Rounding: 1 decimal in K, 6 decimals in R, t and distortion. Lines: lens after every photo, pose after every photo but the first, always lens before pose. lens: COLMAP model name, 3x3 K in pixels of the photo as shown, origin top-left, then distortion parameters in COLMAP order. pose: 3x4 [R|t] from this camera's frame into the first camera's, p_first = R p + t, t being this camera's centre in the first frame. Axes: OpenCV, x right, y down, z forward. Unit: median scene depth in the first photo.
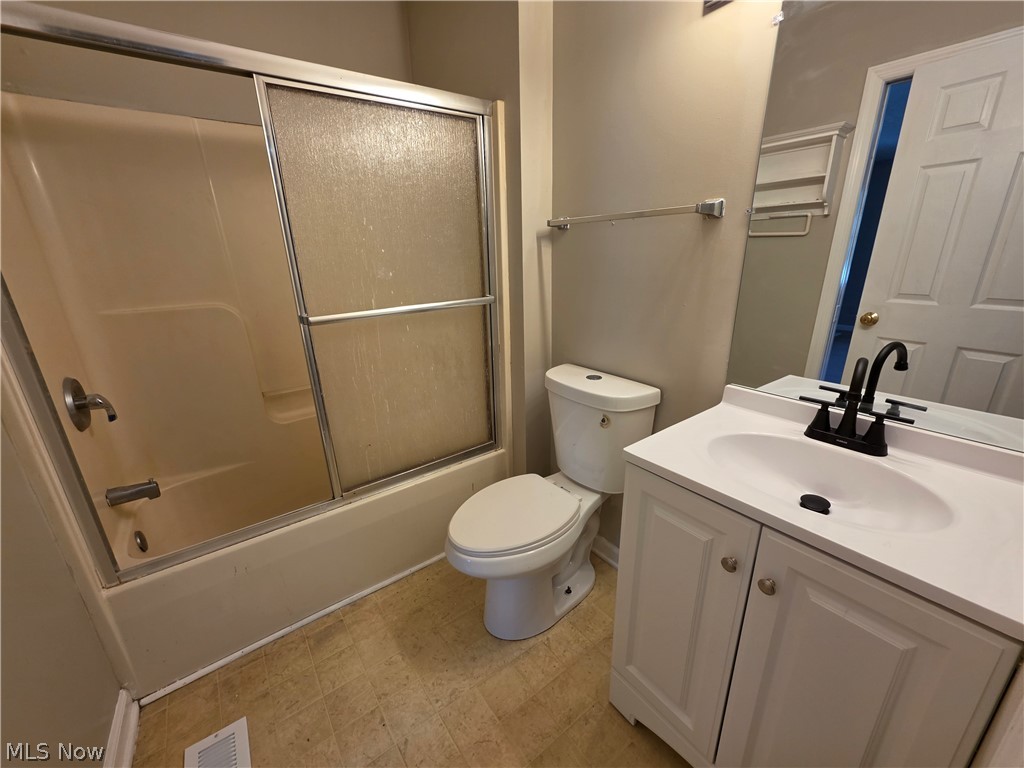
lens RADIAL K [[404.4, 0, 507.8], [0, 404.4, 388.4], [0, 0, 1]] dist [-0.012347, 0.000449]
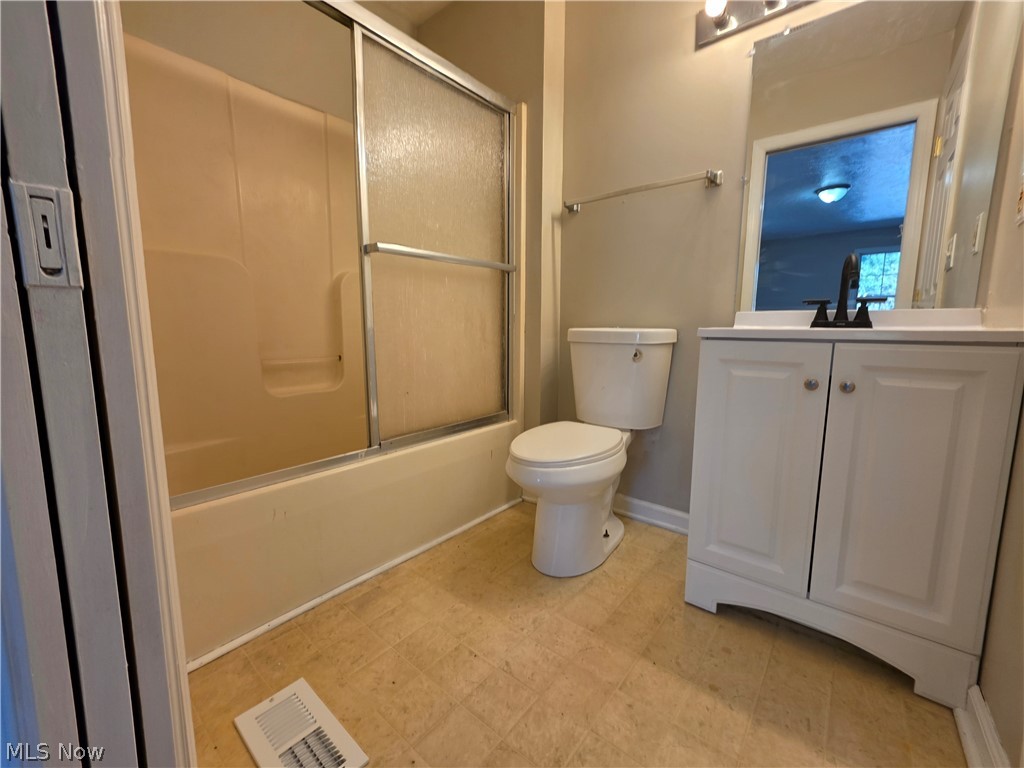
lens RADIAL K [[417.4, 0, 506.8], [0, 417.4, 386.7], [0, 0, 1]] dist [-0.001993, 0.000041]
pose [[0.970592, -0.003547, 0.240706, -0.399231], [0.048815, 0.982019, -0.182363, 0.363864], [-0.235731, 0.188750, 0.953312, -0.017522]]
